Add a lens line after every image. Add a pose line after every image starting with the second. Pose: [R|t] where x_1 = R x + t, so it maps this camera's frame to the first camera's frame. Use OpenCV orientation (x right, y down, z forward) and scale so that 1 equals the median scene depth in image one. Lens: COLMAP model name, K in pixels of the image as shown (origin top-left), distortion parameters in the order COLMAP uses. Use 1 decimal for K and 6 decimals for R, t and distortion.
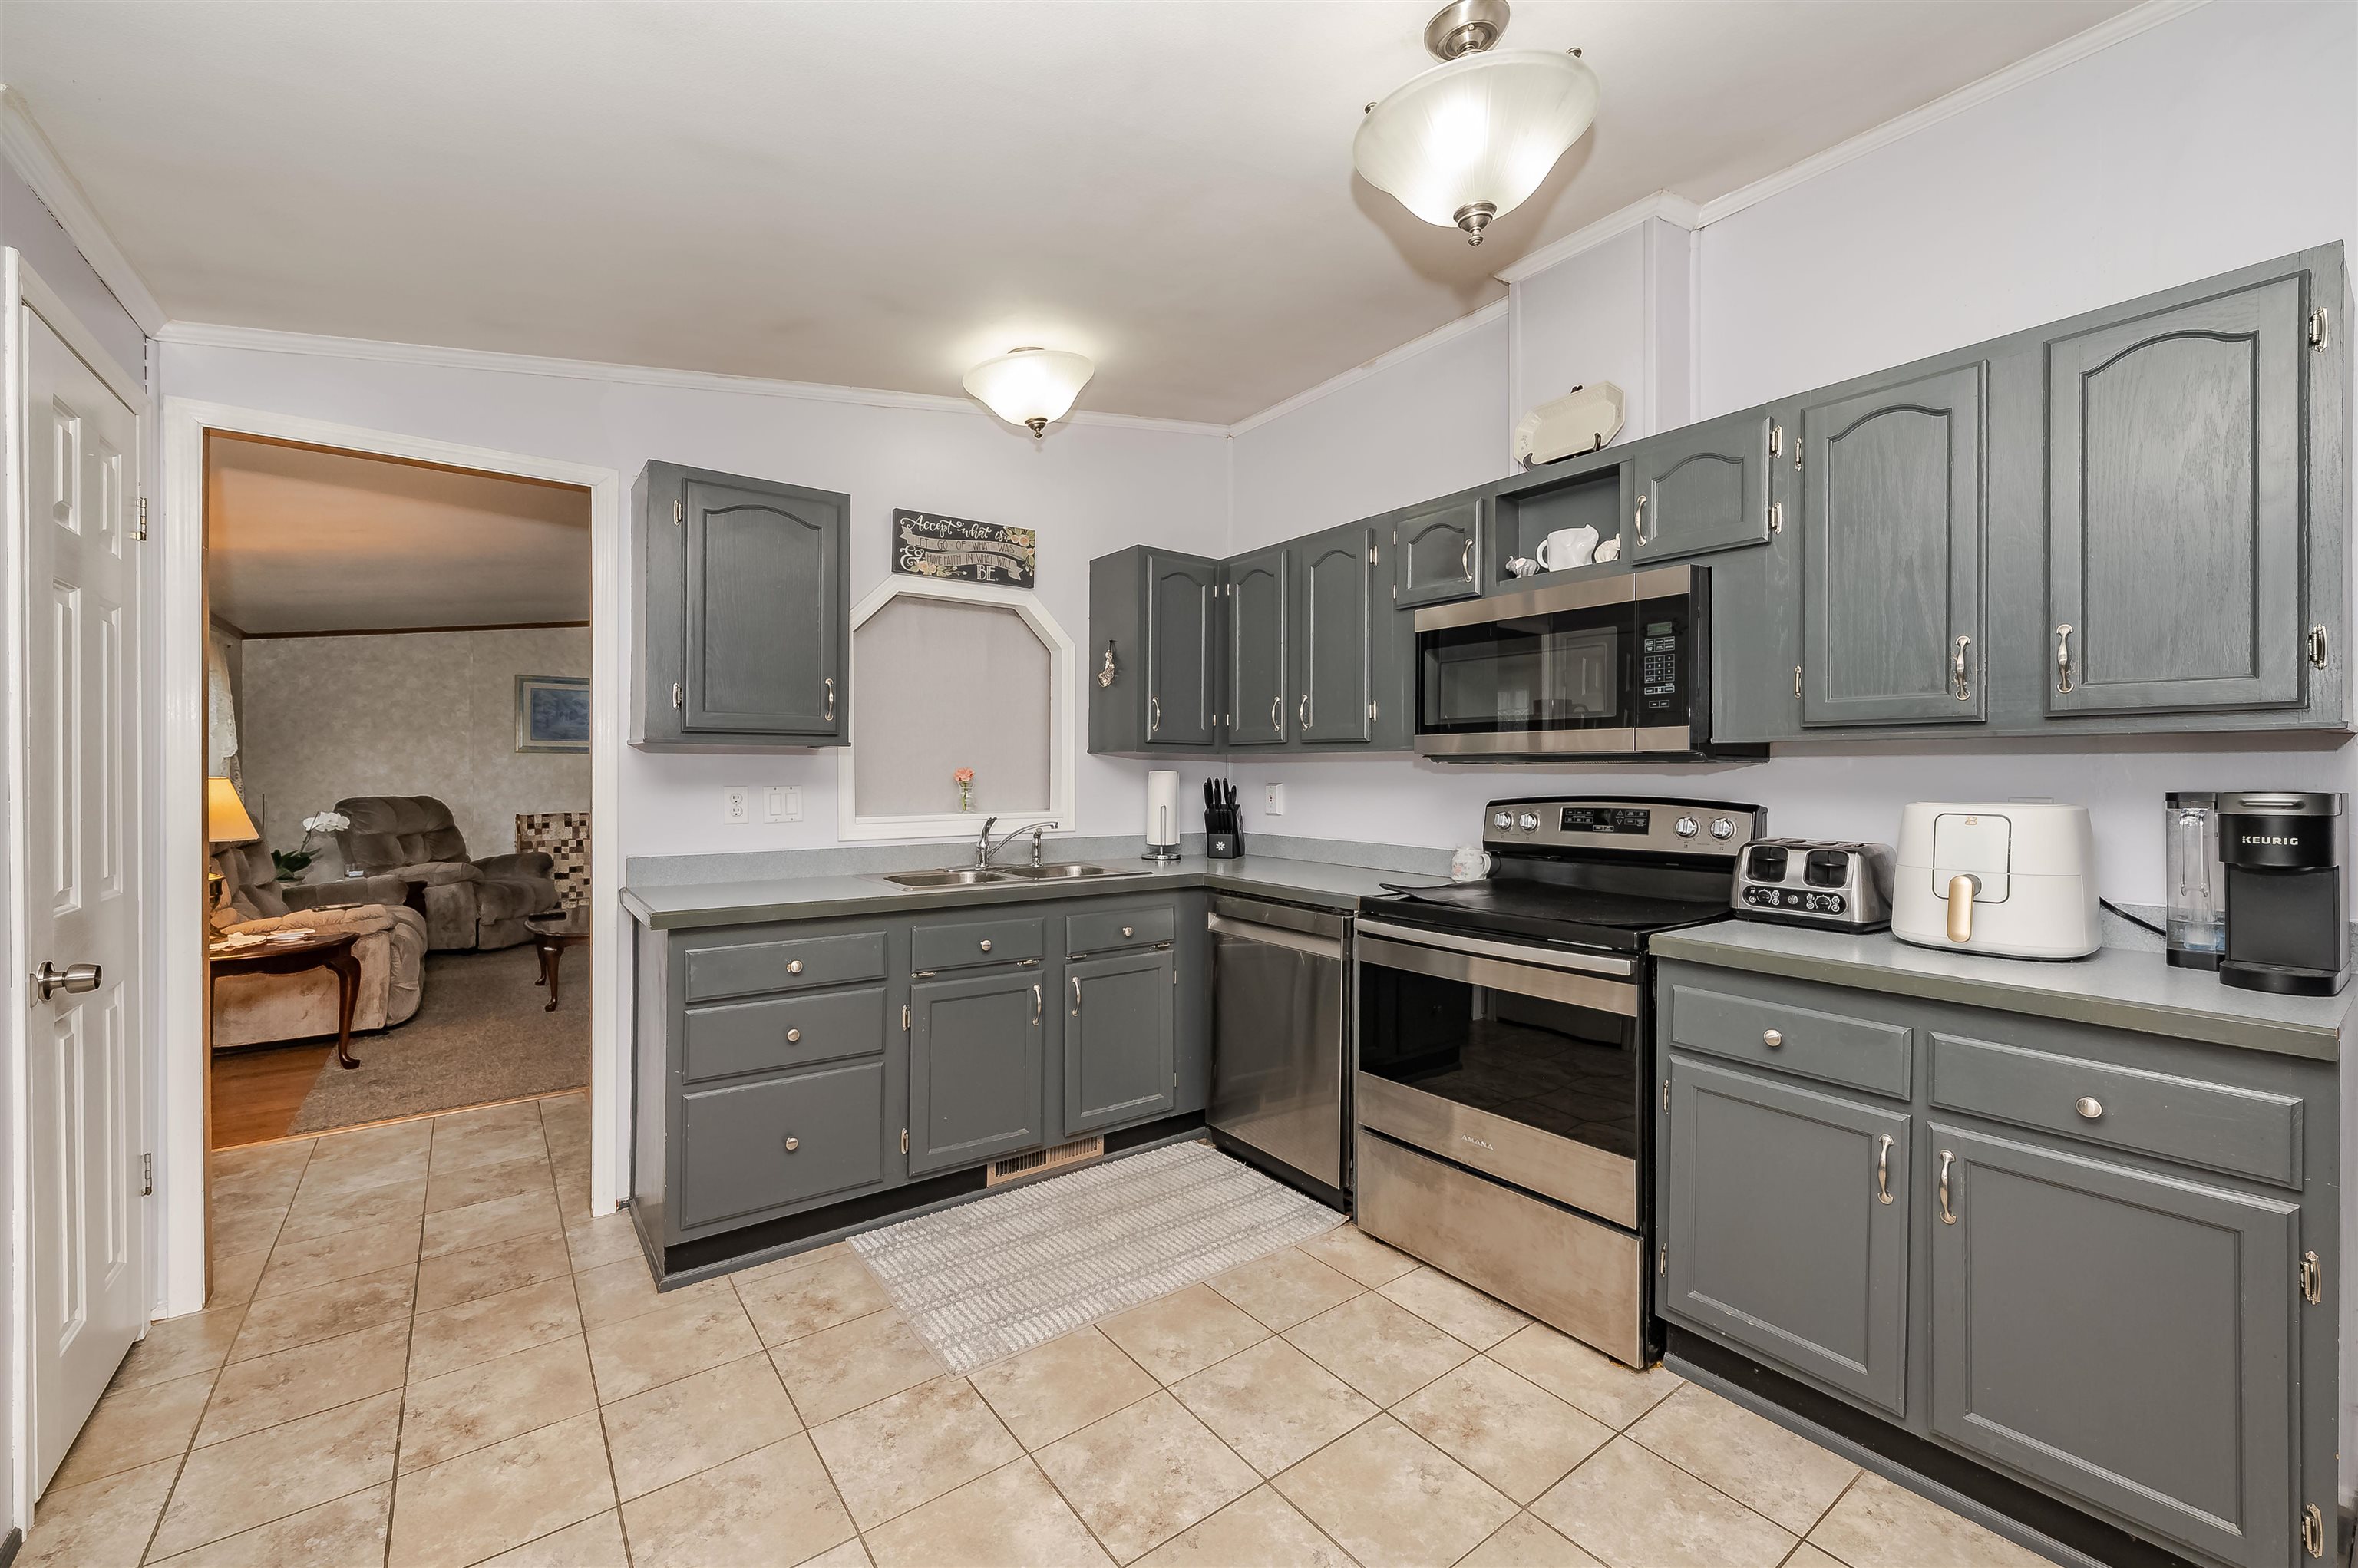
lens RADIAL K [[942.7, 0, 1186.6], [0, 942.7, 780.7], [0, 0, 1]] dist [-0.000061, 0.000048]
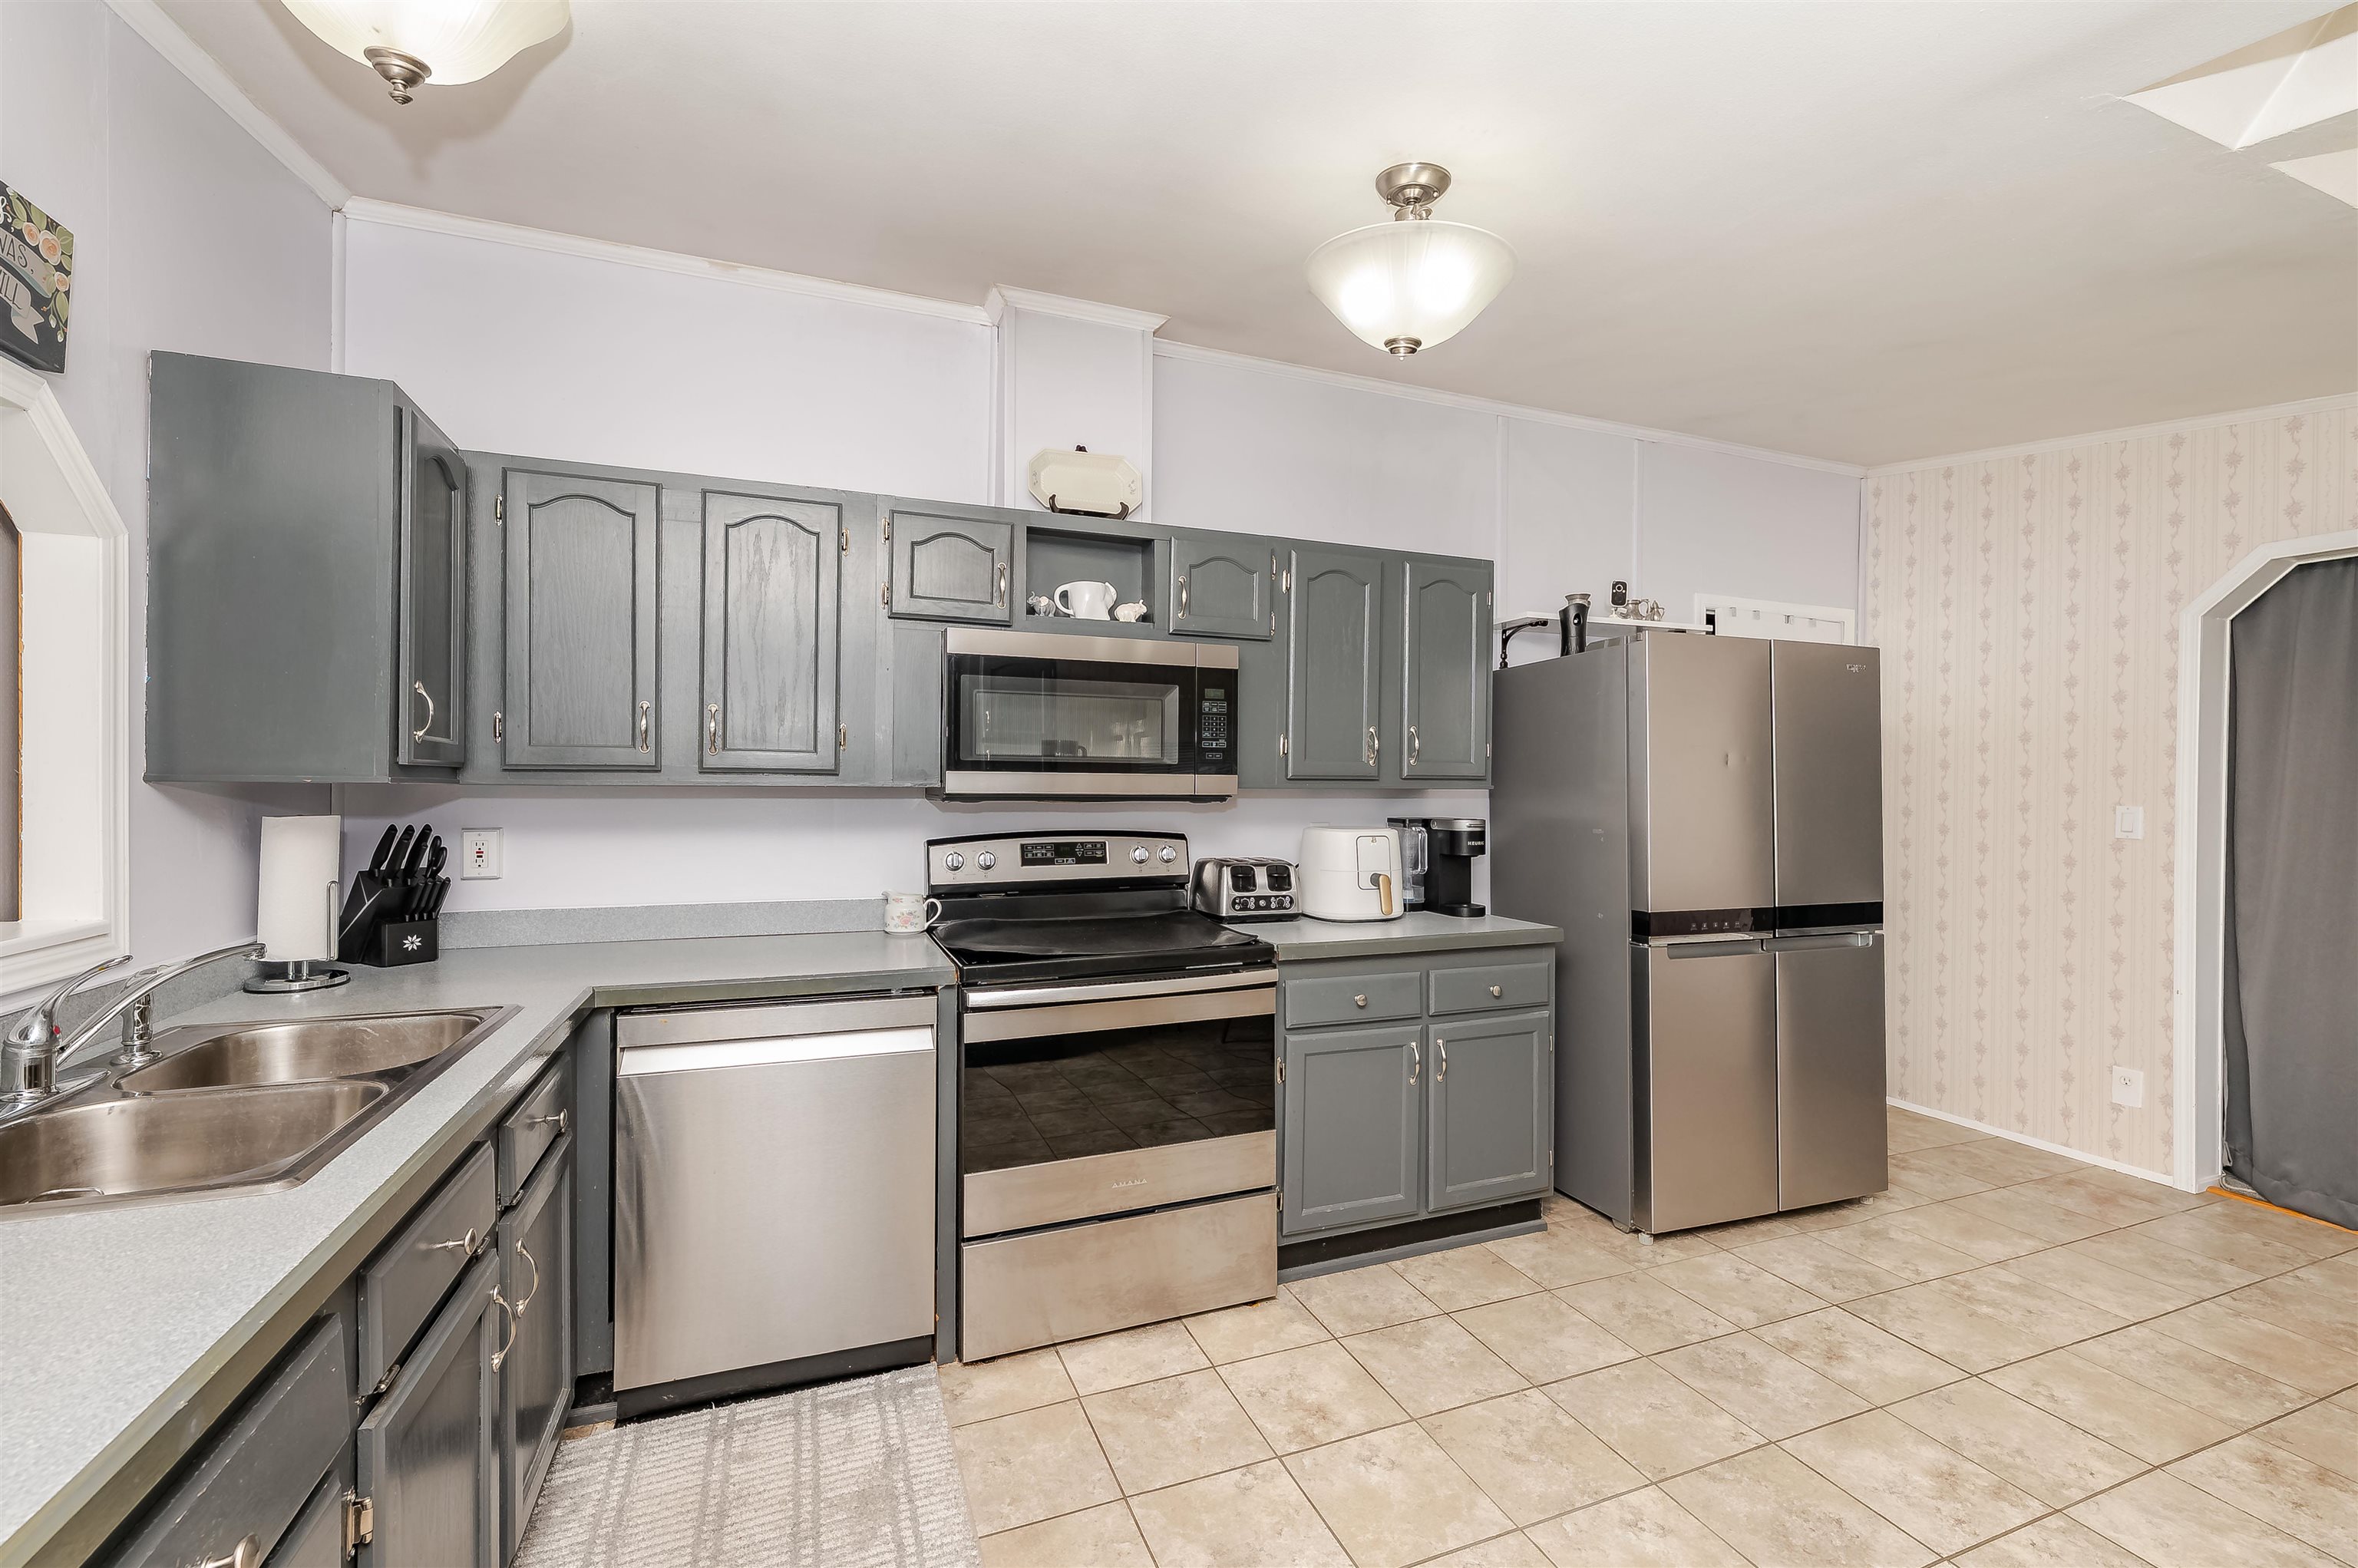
lens RADIAL K [[948.9, 0, 1144.6], [0, 948.9, 789.7], [0, 0, 1]] dist [-0.001865, -0.000061]
pose [[0.289250, -0.009378, 0.957208, -0.666127], [0.002305, 0.999956, 0.009100, -0.047400], [-0.957251, -0.000426, 0.289259, 0.705144]]
